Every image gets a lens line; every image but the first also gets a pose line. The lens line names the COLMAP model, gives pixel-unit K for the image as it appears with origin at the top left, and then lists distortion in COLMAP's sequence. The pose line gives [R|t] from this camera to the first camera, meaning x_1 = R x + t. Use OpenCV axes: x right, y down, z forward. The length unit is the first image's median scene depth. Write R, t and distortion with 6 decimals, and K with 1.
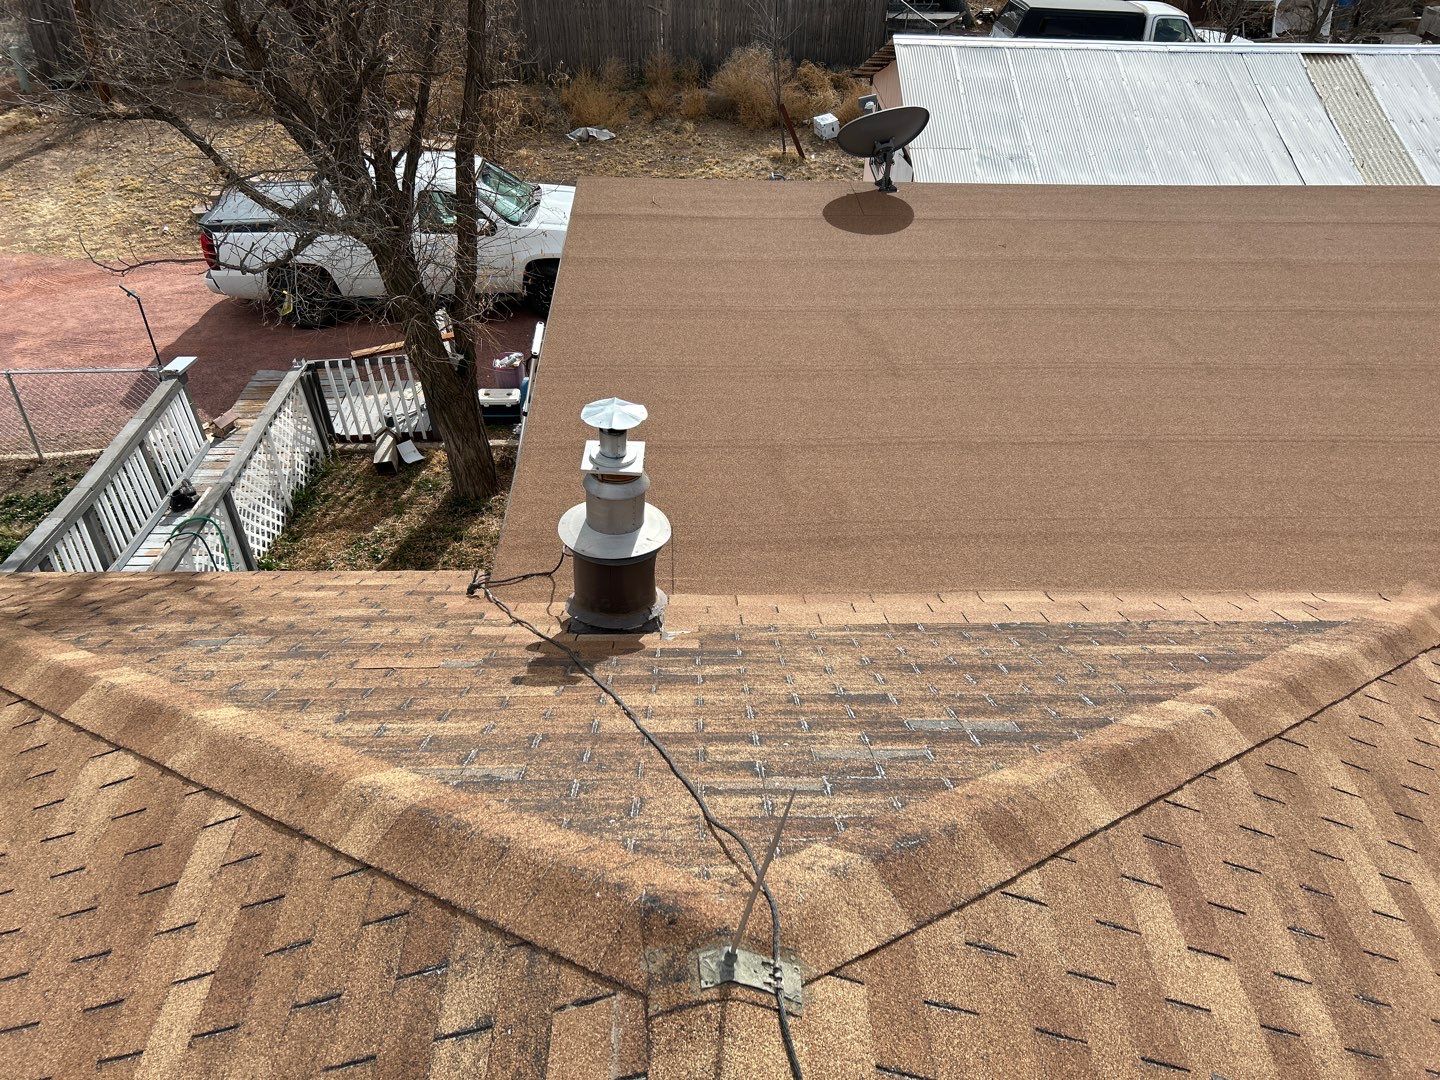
lens RADIAL K [[1080.7, 0, 712.8], [0, 1080.7, 542.2], [0, 0, 1]] dist [0.049063, -0.058392]
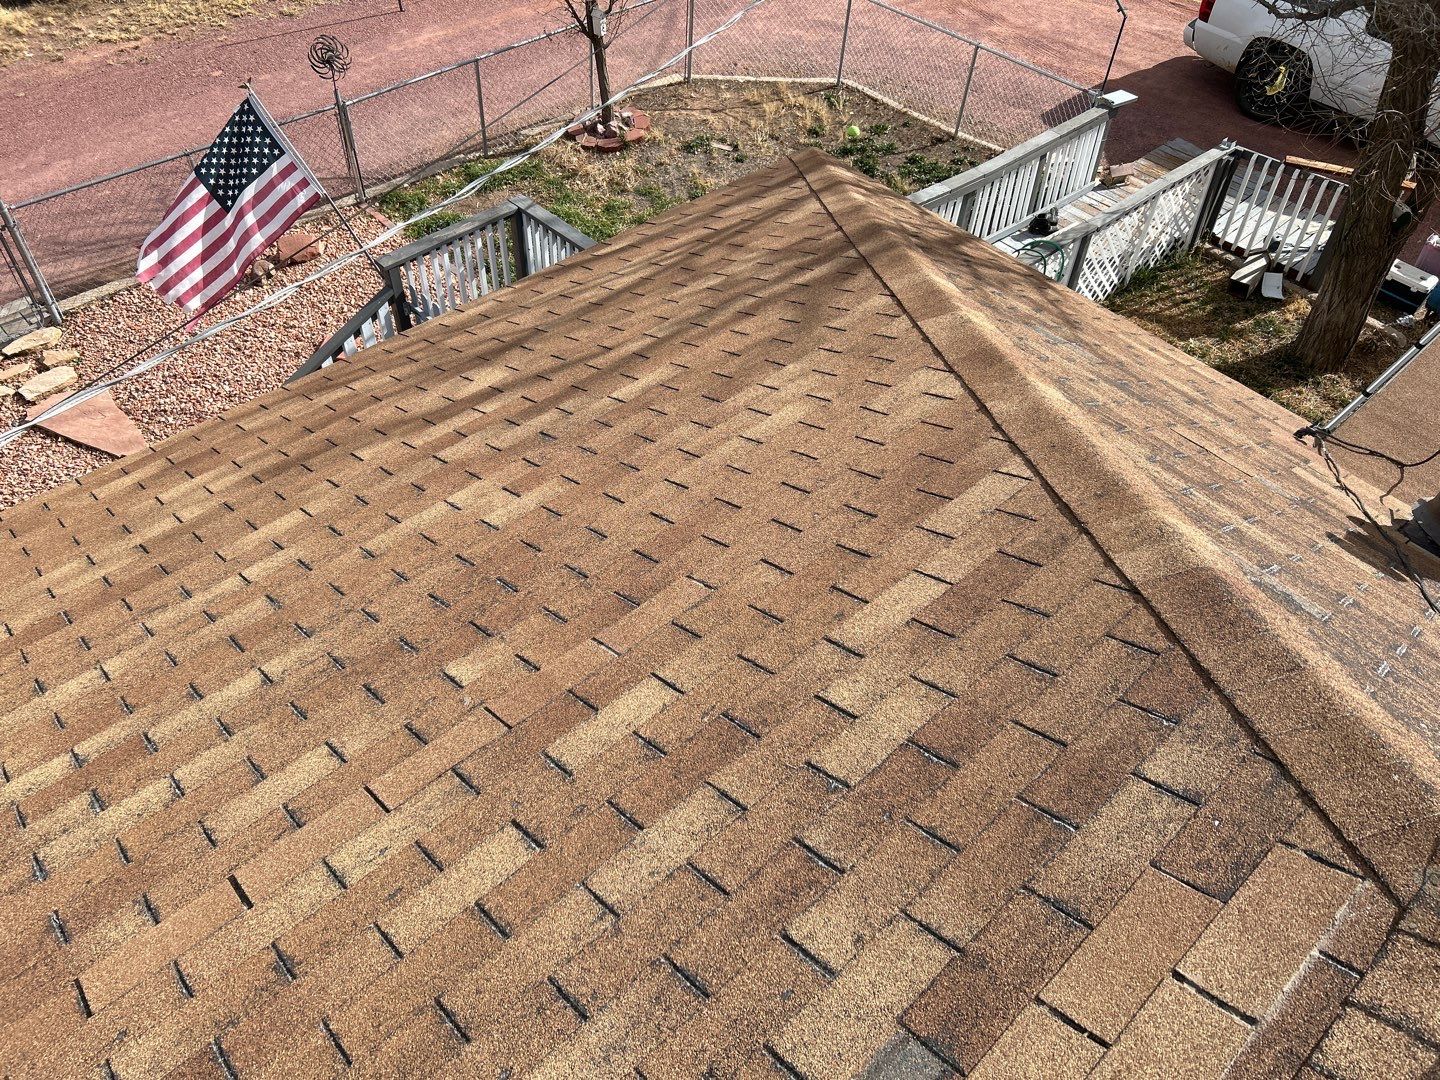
lens RADIAL K [[1080.7, 0, 717.3], [0, 1080.7, 543.4], [0, 0, 1]] dist [0.049063, -0.058392]
pose [[0.661893, 0.573370, -0.482851, -0.085965], [-0.480999, 0.818915, 0.313080, 0.097749], [0.574924, 0.025026, 0.817824, 0.016312]]
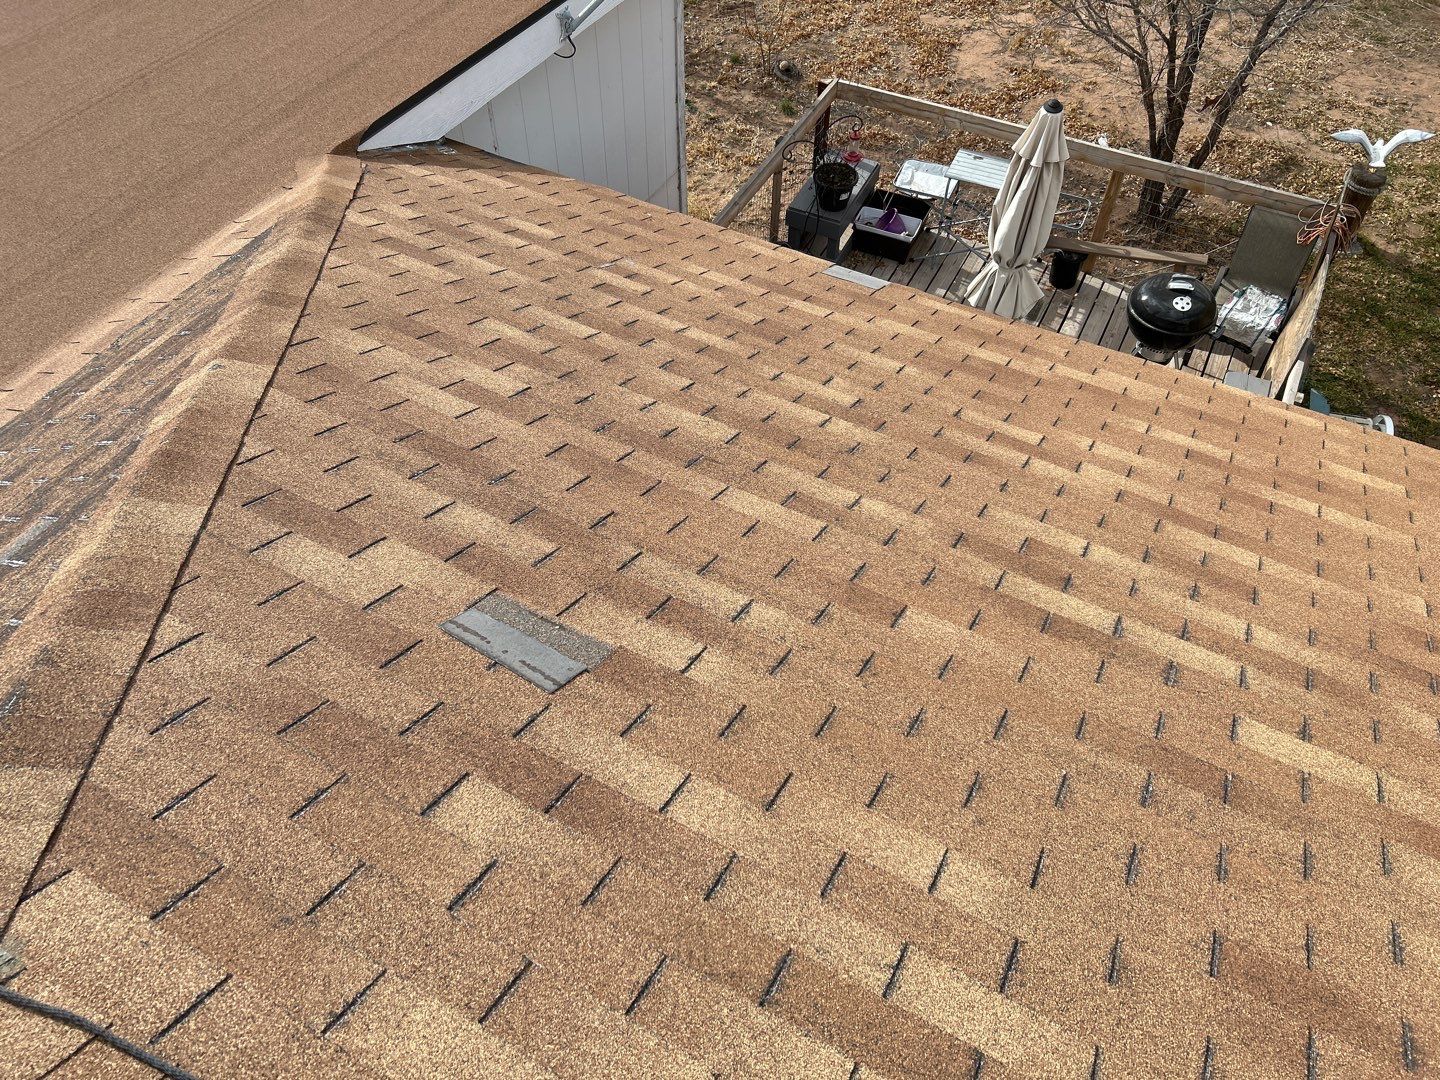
lens RADIAL K [[1080.7, 0, 722.2], [0, 1080.7, 541.8], [0, 0, 1]] dist [0.049063, -0.058392]
pose [[0.480359, -0.682791, 0.550501, 0.051575], [0.527957, 0.726308, 0.440157, 0.077629], [-0.700369, 0.079208, 0.709373, 0.061042]]
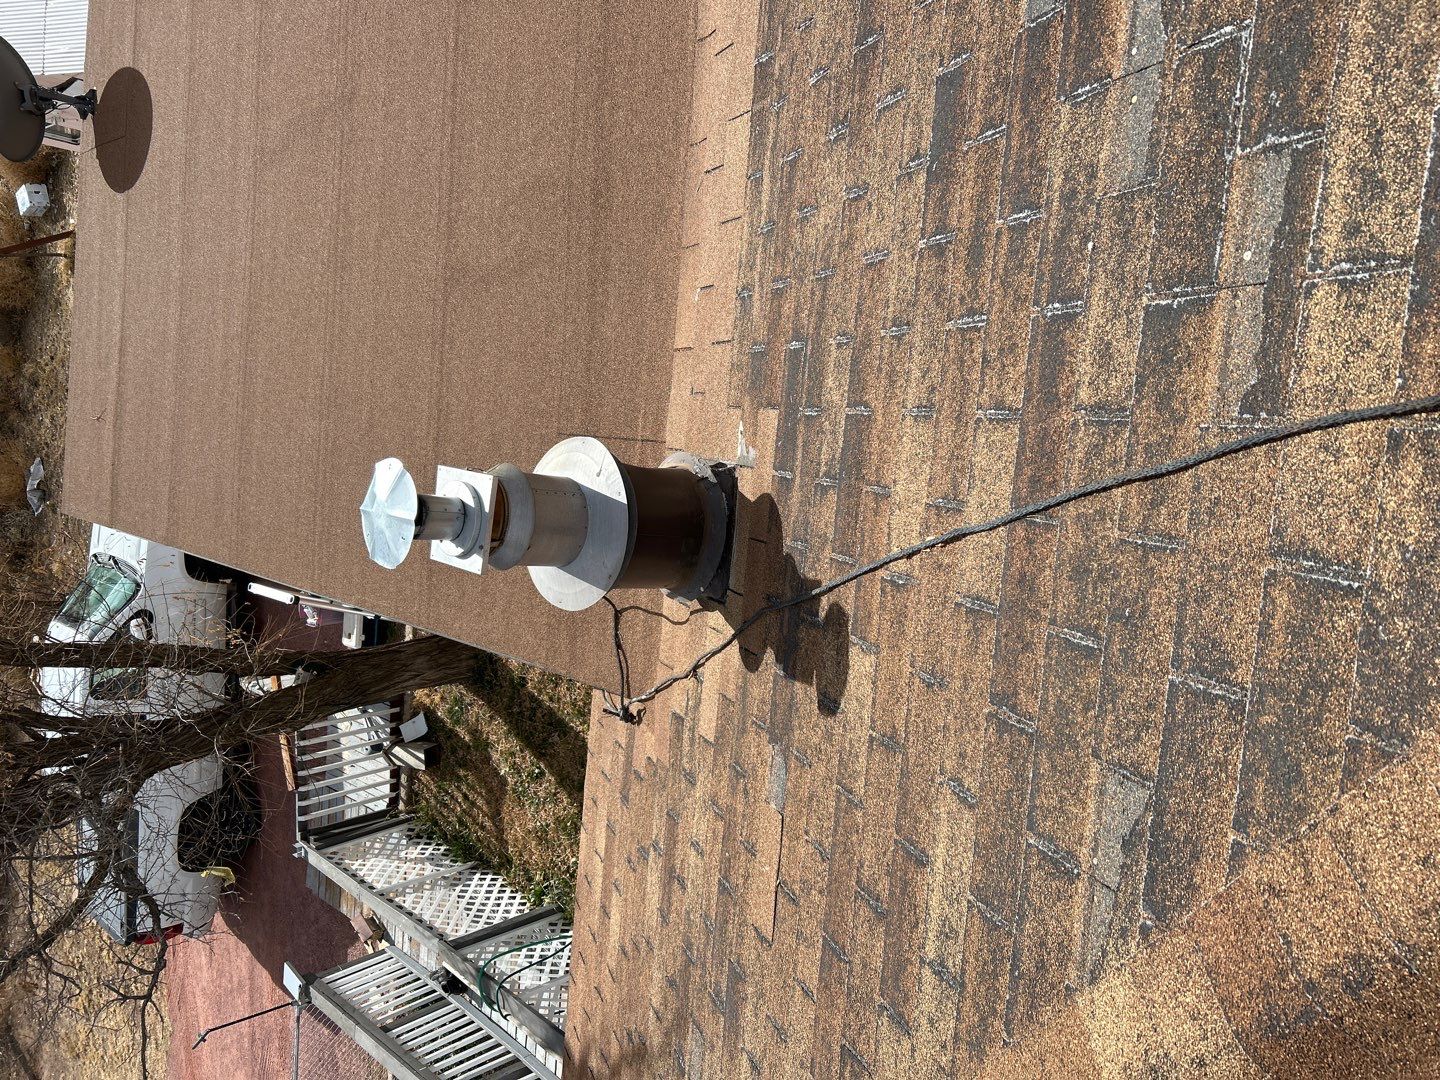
lens RADIAL K [[1080.7, 0, 720.8], [0, 1080.7, 529.1], [0, 0, 1]] dist [0.049063, -0.058392]
pose [[0.094235, -0.989736, -0.107437, -0.020475], [0.979591, 0.072937, 0.187300, -0.057562], [-0.177542, -0.122894, 0.976410, 0.428615]]
